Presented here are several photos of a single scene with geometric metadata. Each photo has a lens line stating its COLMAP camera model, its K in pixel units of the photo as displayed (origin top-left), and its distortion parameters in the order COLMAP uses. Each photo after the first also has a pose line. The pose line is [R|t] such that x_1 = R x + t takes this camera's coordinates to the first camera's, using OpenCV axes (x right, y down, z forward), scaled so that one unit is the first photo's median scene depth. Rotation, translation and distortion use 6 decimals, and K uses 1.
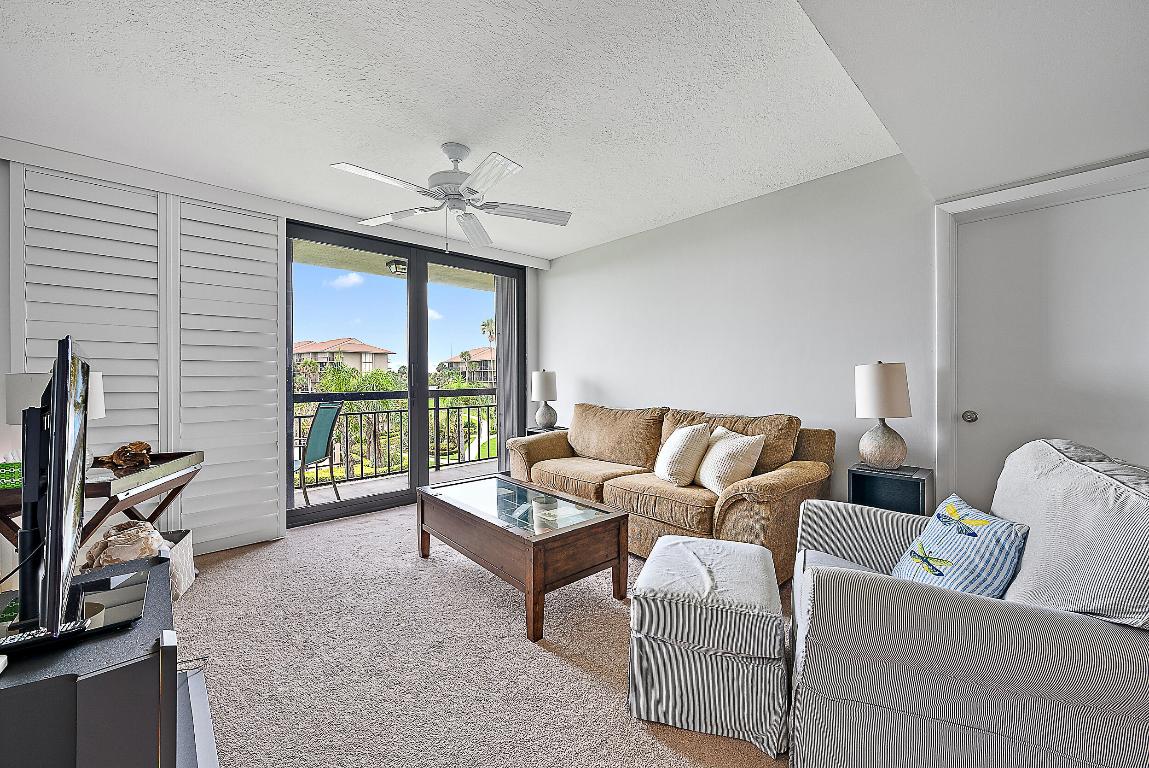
lens RADIAL K [[451.3, 0, 567.2], [0, 451.3, 381.7], [0, 0, 1]] dist [0.000509, 0.000187]
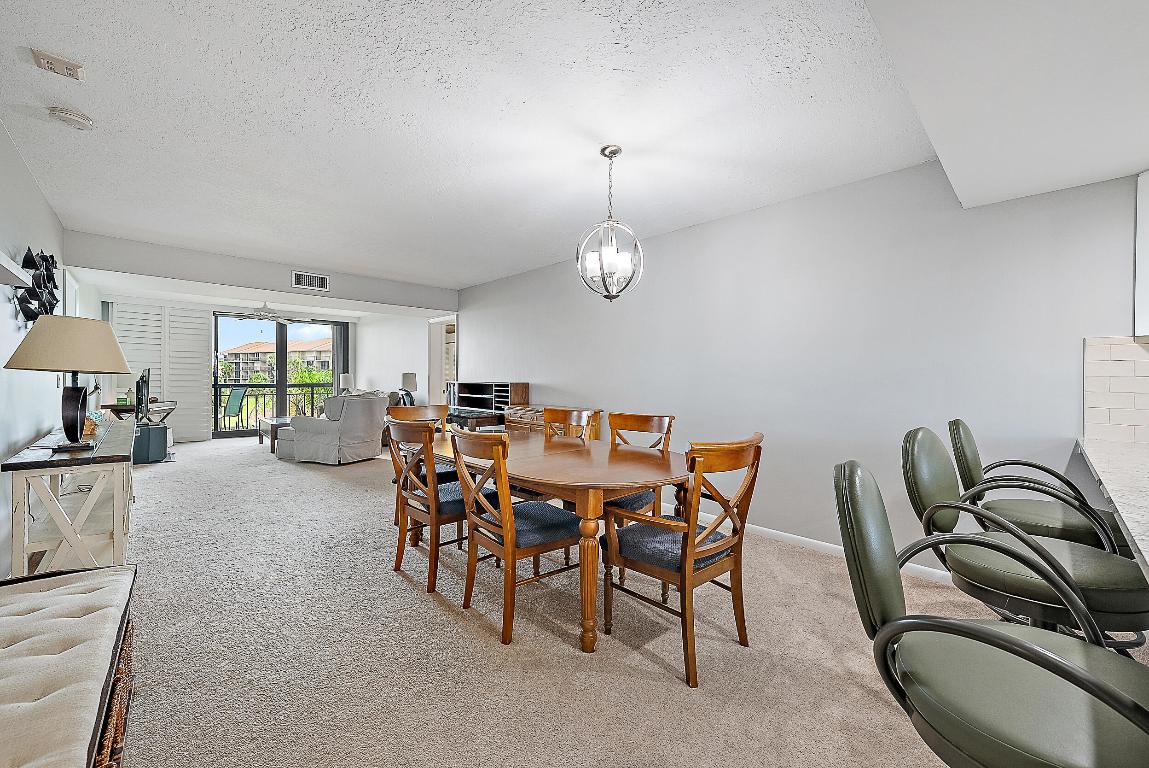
lens RADIAL K [[451.3, 0, 567.2], [0, 451.3, 381.7], [0, 0, 1]] dist [0.000509, 0.000187]
pose [[0.999852, 0.012334, 0.011998, 1.001457], [-0.012292, 0.999918, -0.003524, 0.005326], [-0.012041, 0.003376, 0.999922, -1.168214]]
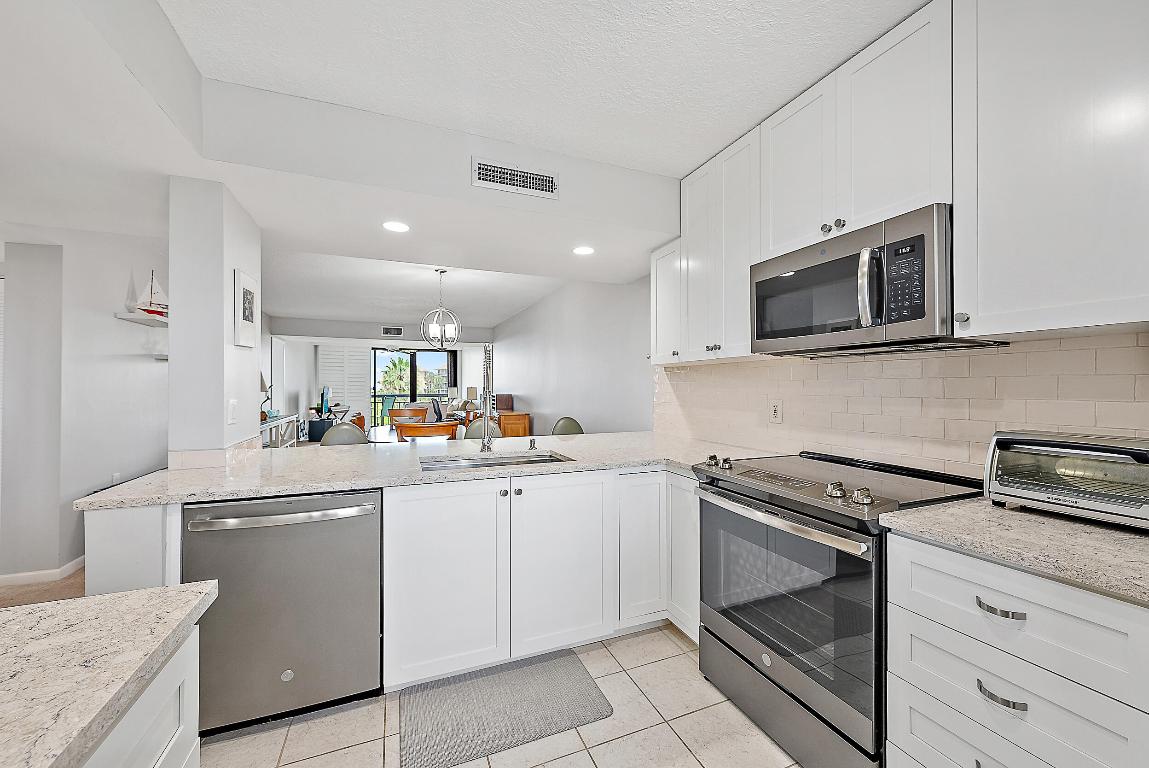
lens RADIAL K [[451.3, 0, 567.2], [0, 451.3, 381.7], [0, 0, 1]] dist [0.000509, 0.000187]
pose [[0.930145, 0.001928, -0.367186, 1.797335], [-0.008597, 0.999826, -0.016528, -0.020364], [0.367091, 0.018530, 0.930001, -1.495293]]
